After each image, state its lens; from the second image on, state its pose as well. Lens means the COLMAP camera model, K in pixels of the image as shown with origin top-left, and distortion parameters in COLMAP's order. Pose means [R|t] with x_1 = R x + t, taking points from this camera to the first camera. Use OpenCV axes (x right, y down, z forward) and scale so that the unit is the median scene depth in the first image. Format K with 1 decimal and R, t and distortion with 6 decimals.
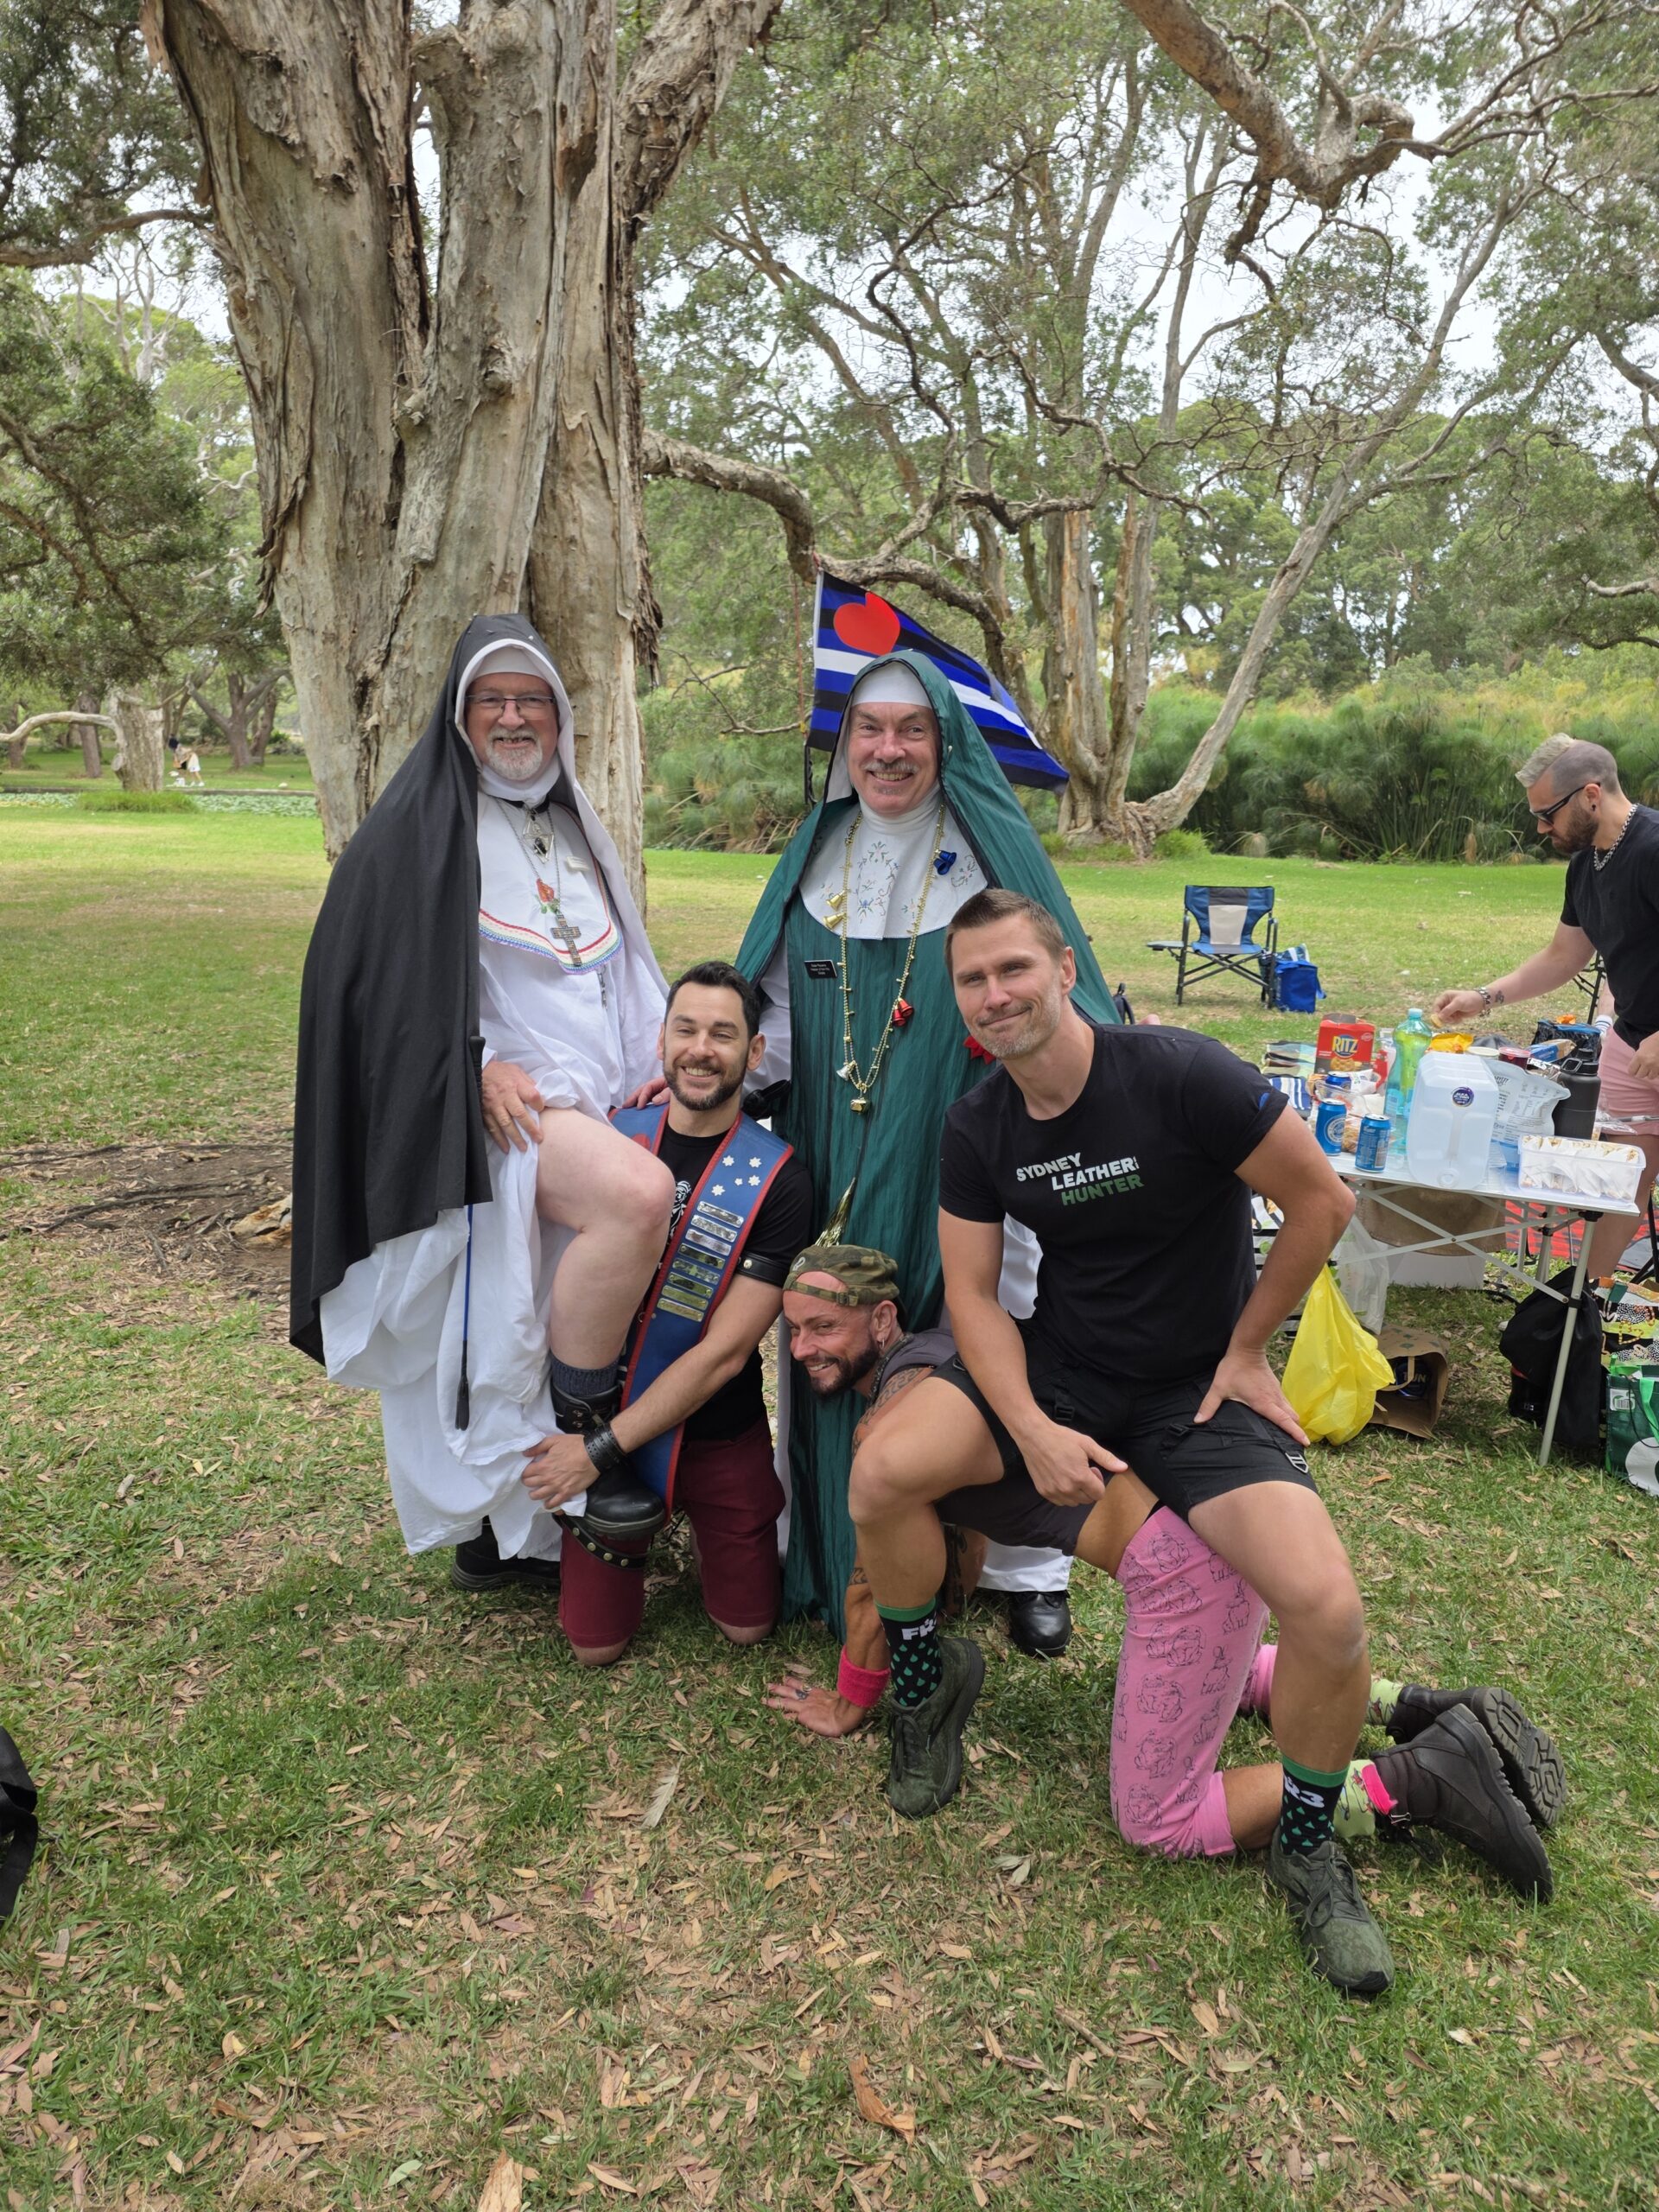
lens RADIAL K [[1492.7, 0, 829.4], [0, 1492.7, 1098.7], [0, 0, 1]] dist [0.033369, -0.015526]
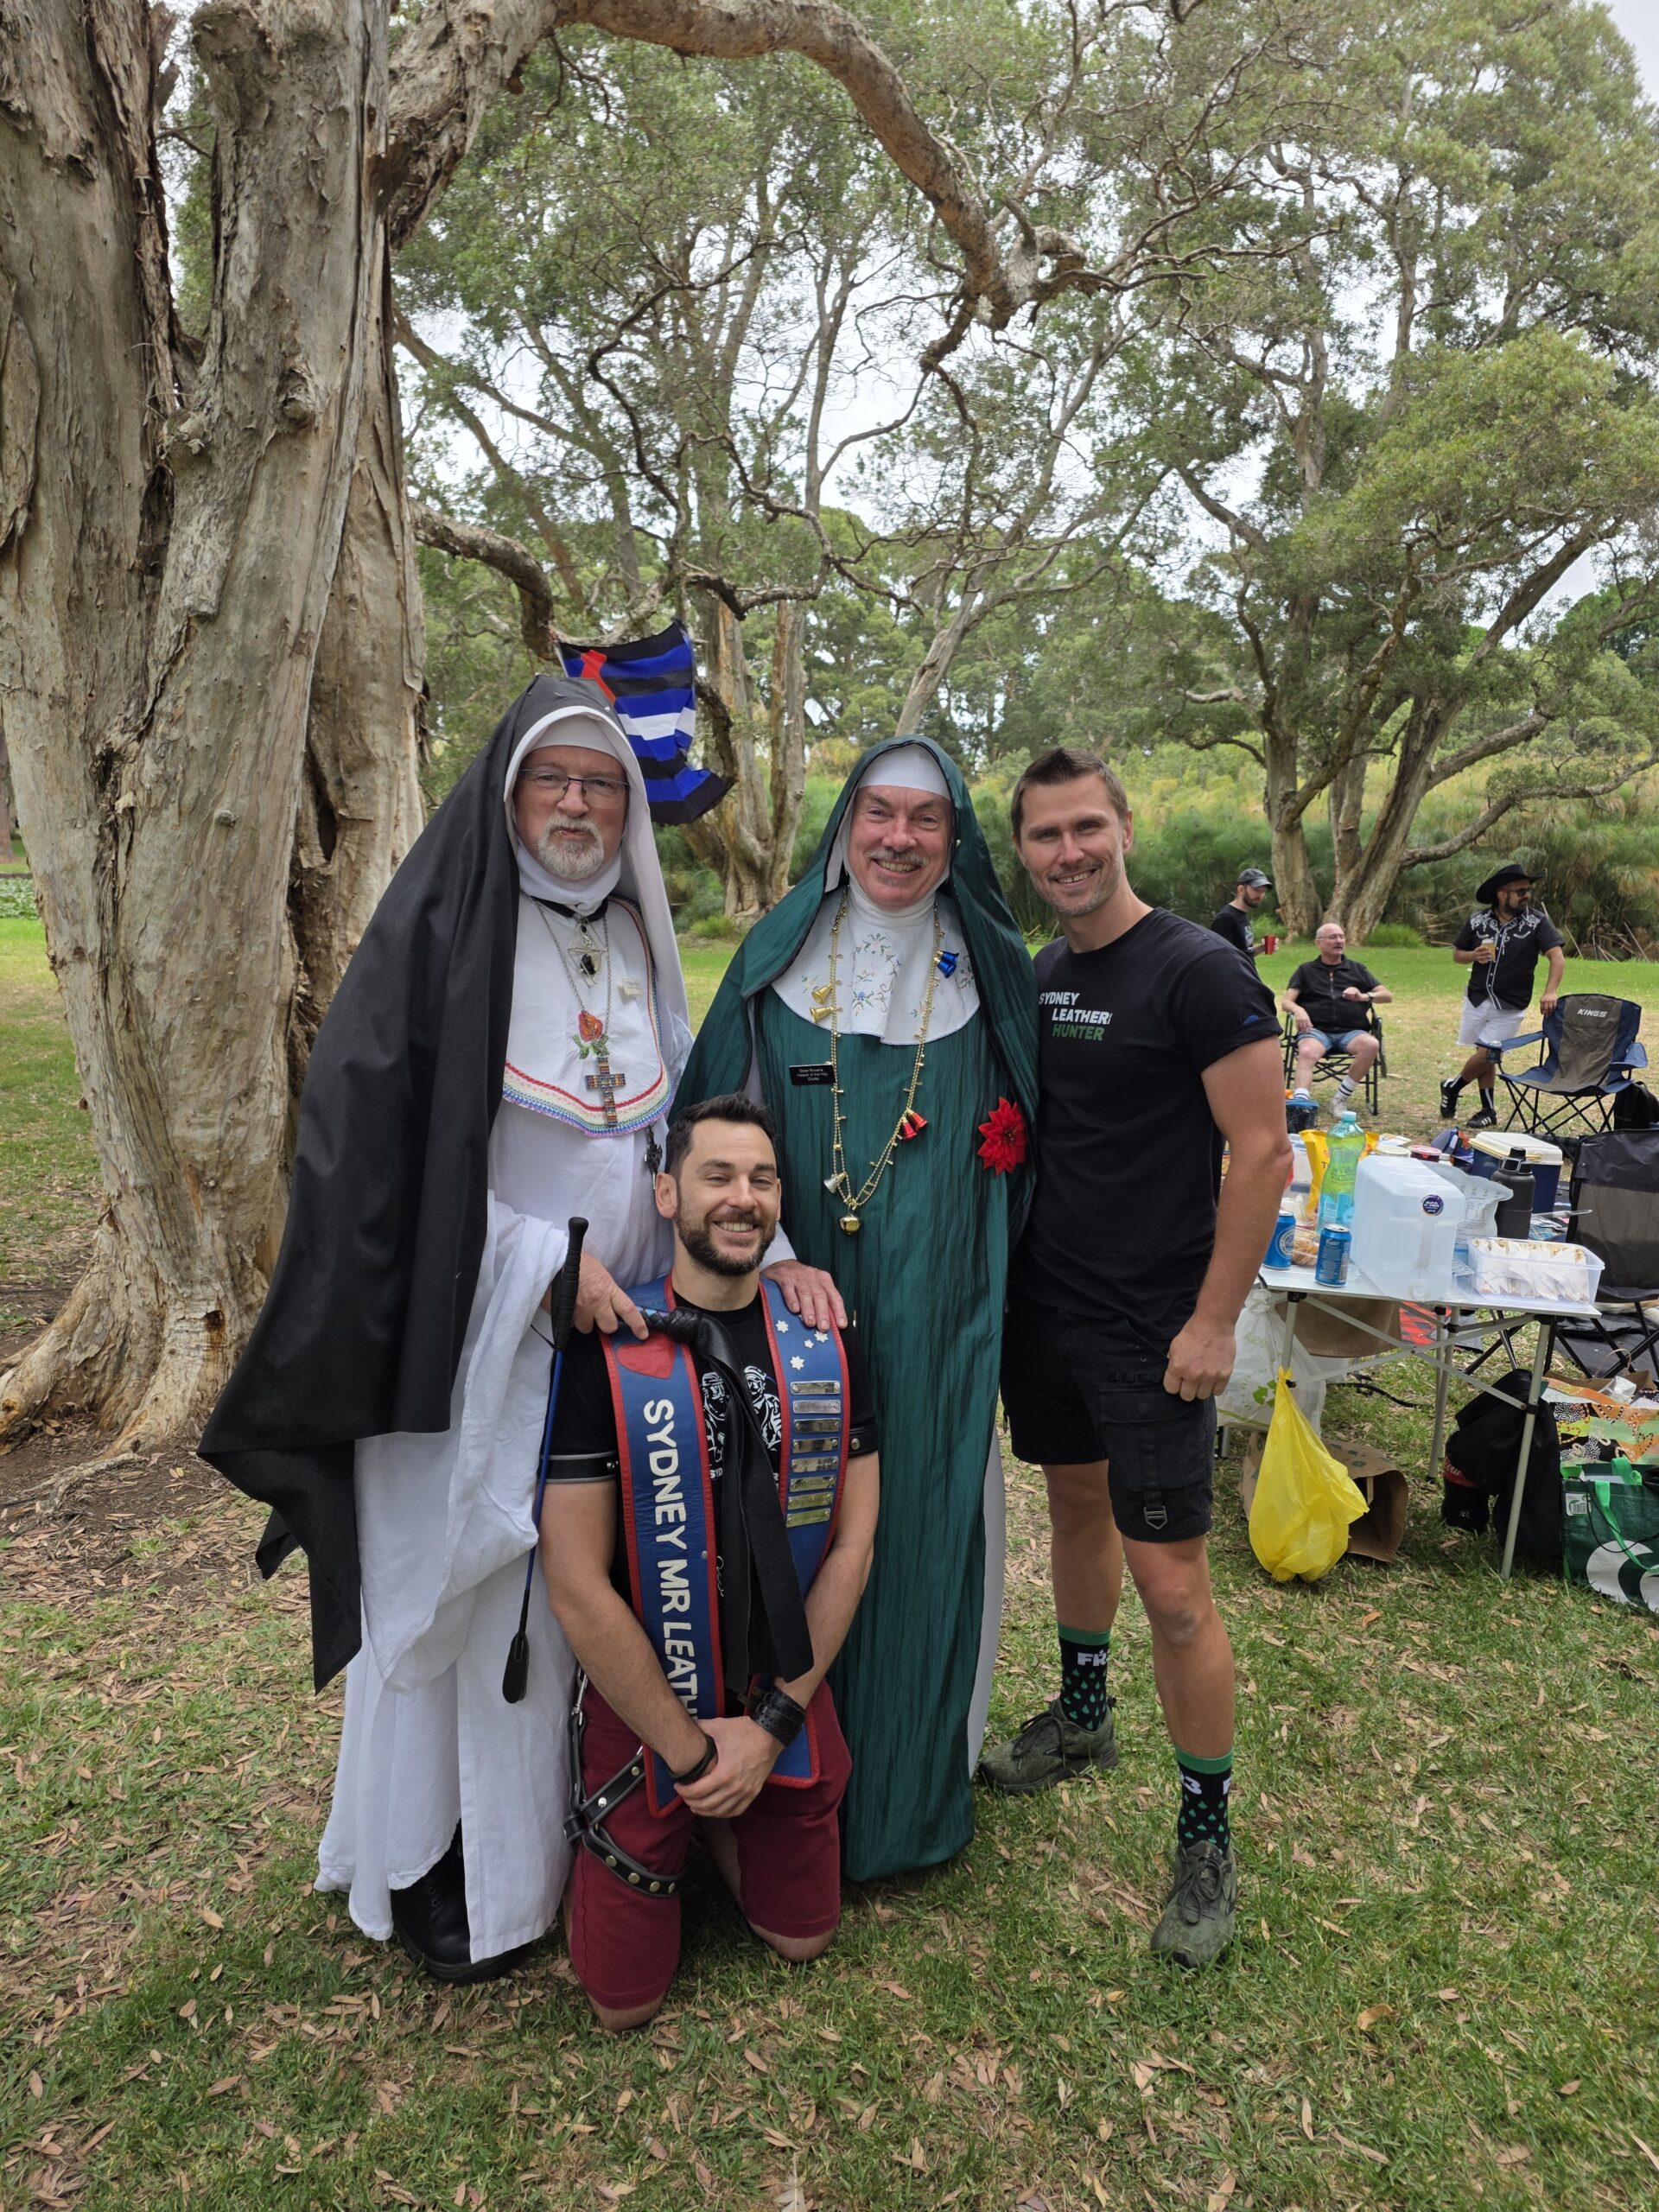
lens RADIAL K [[1492.7, 0, 838.6], [0, 1492.7, 1087.2], [0, 0, 1]] dist [0.033369, -0.015526]
pose [[0.968649, -0.034937, 0.245964, -0.073822], [0.049720, 0.997294, -0.054149, -0.017951], [-0.243407, 0.064681, 0.967765, 0.065062]]
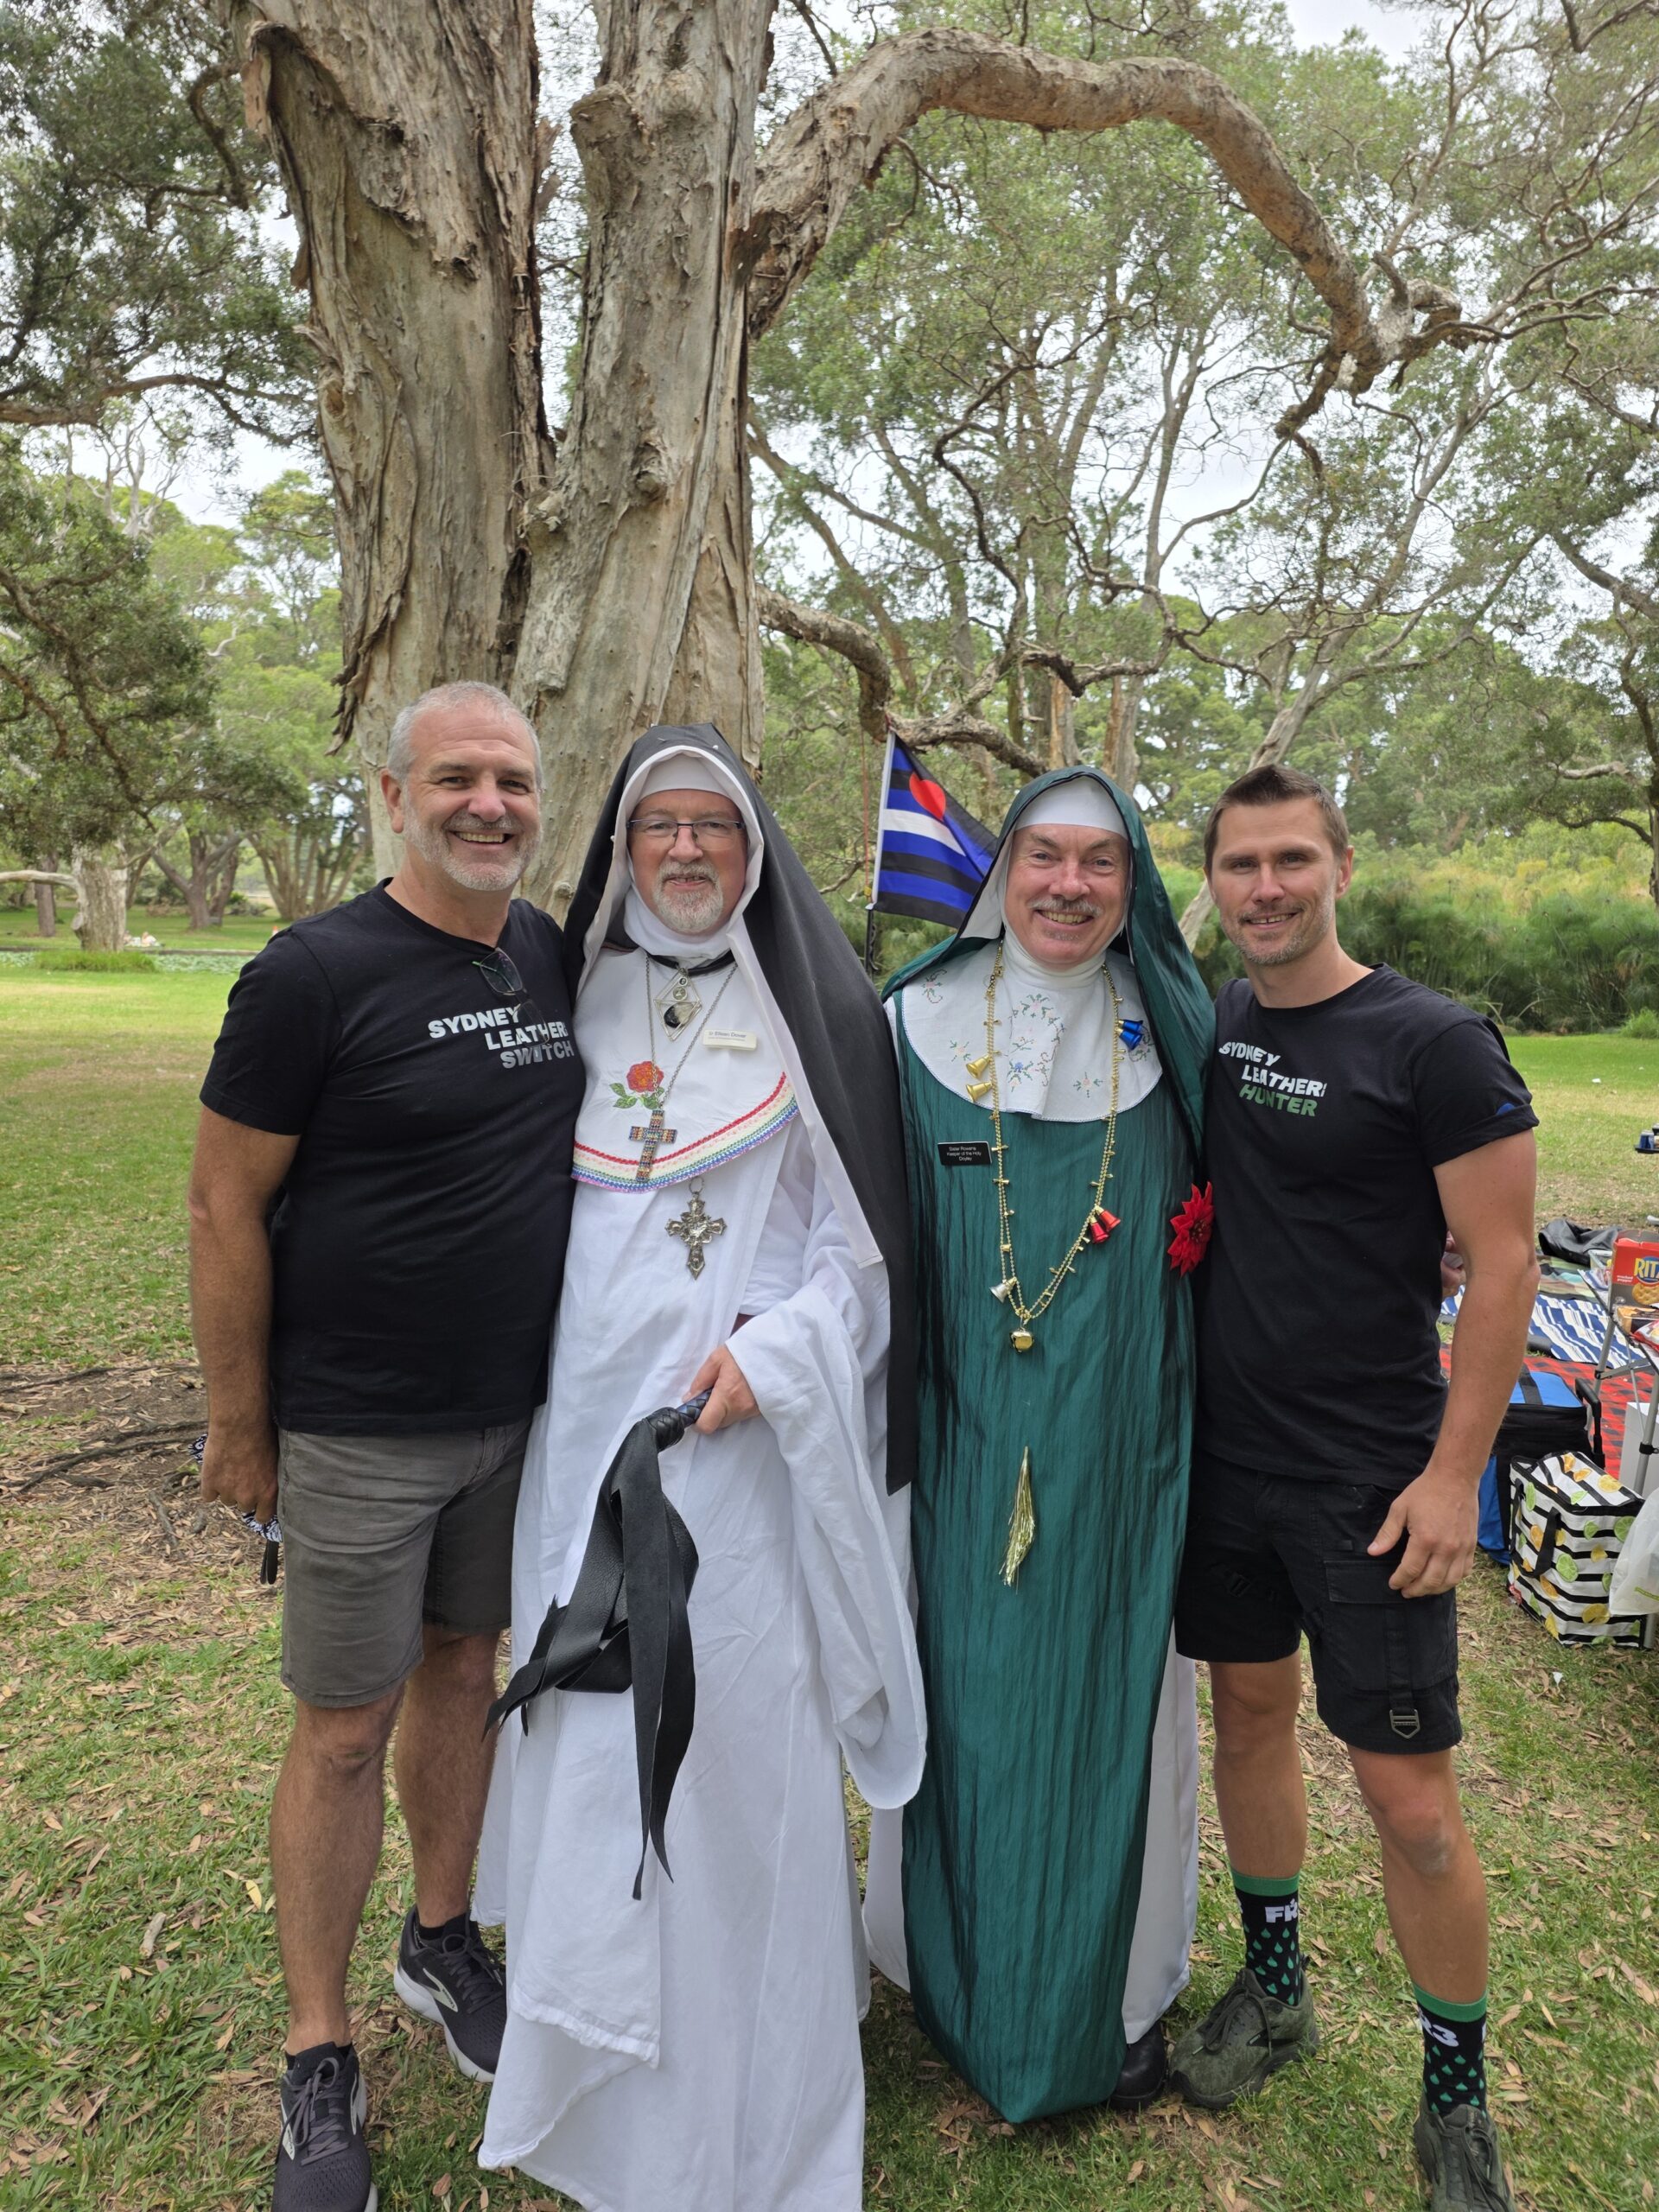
lens RADIAL K [[1492.7, 0, 837.4], [0, 1492.7, 1087.5], [0, 0, 1]] dist [0.033369, -0.015526]
pose [[0.999247, 0.006483, 0.038249, -0.072967], [-0.002046, 0.993373, -0.114921, -0.021792], [-0.038741, 0.114756, 0.992638, 0.099515]]
